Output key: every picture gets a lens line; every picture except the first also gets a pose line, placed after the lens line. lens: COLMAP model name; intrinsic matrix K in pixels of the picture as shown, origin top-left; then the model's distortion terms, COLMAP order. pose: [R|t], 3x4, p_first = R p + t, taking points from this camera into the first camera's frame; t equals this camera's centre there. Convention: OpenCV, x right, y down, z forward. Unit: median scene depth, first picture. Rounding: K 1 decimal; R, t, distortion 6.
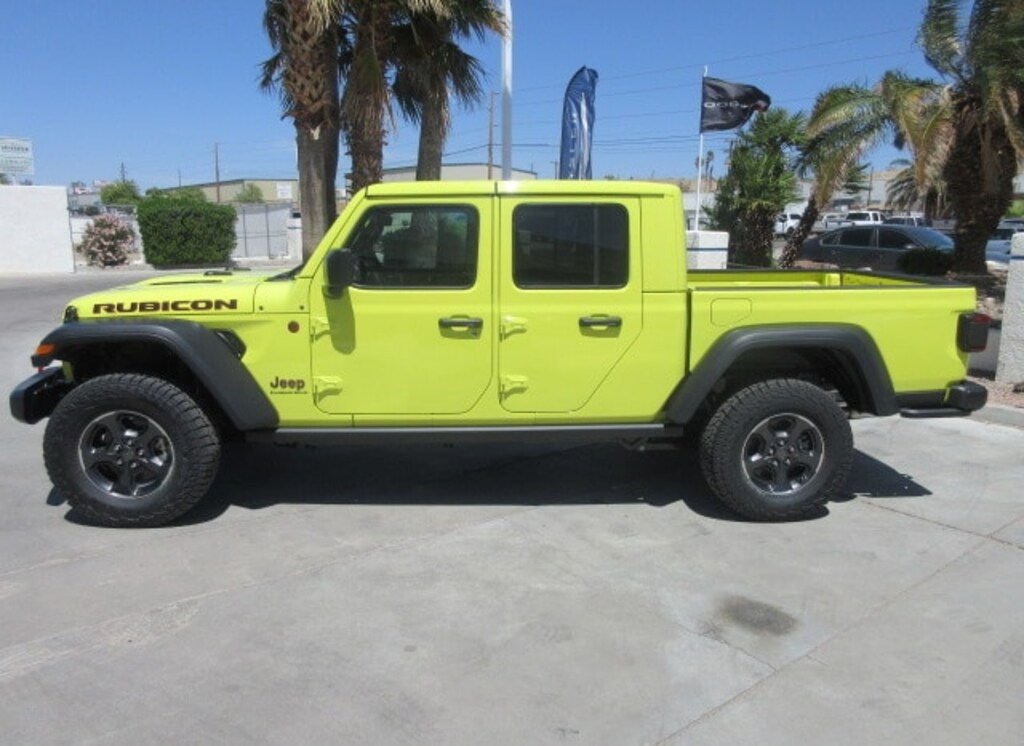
lens RADIAL K [[758.8, 0, 512.0], [0, 758.8, 373.0], [0, 0, 1]] dist [0.002574, 0.007360]
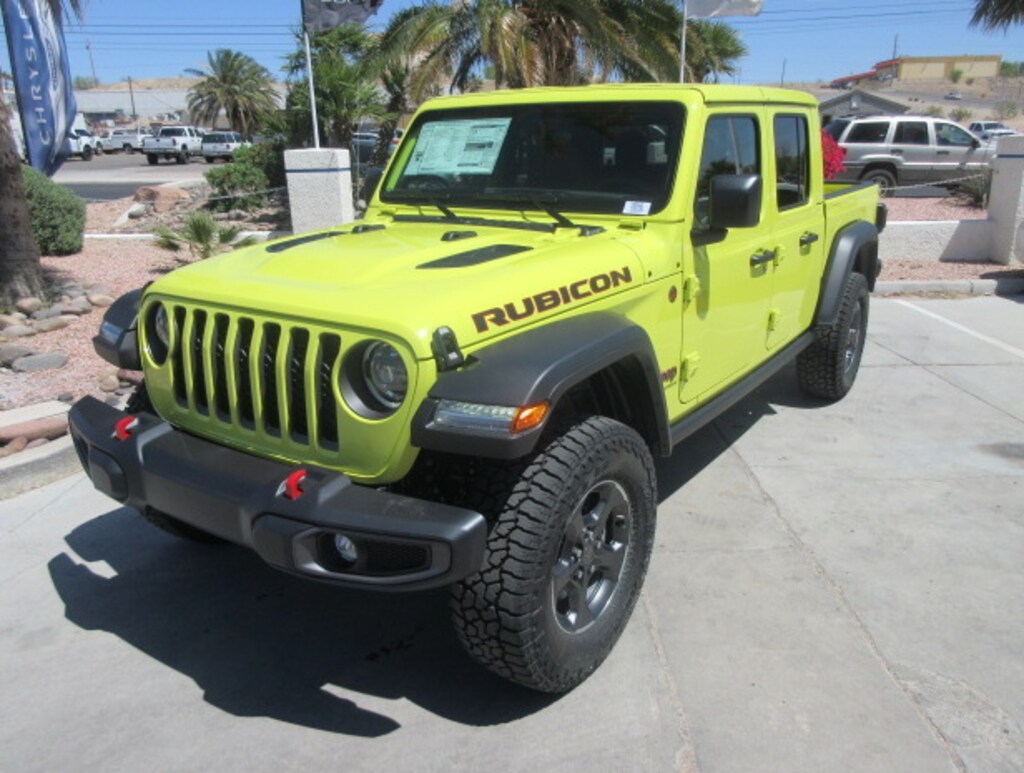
lens RADIAL K [[798.8, 0, 512.0], [0, 798.8, 386.5], [0, 0, 1]] dist [0.006831, 0.005082]
pose [[0.629144, -0.248500, 0.736495, -0.936623], [0.170825, 0.968557, 0.180875, -0.135689], [-0.758285, 0.012015, 0.651812, 0.622856]]
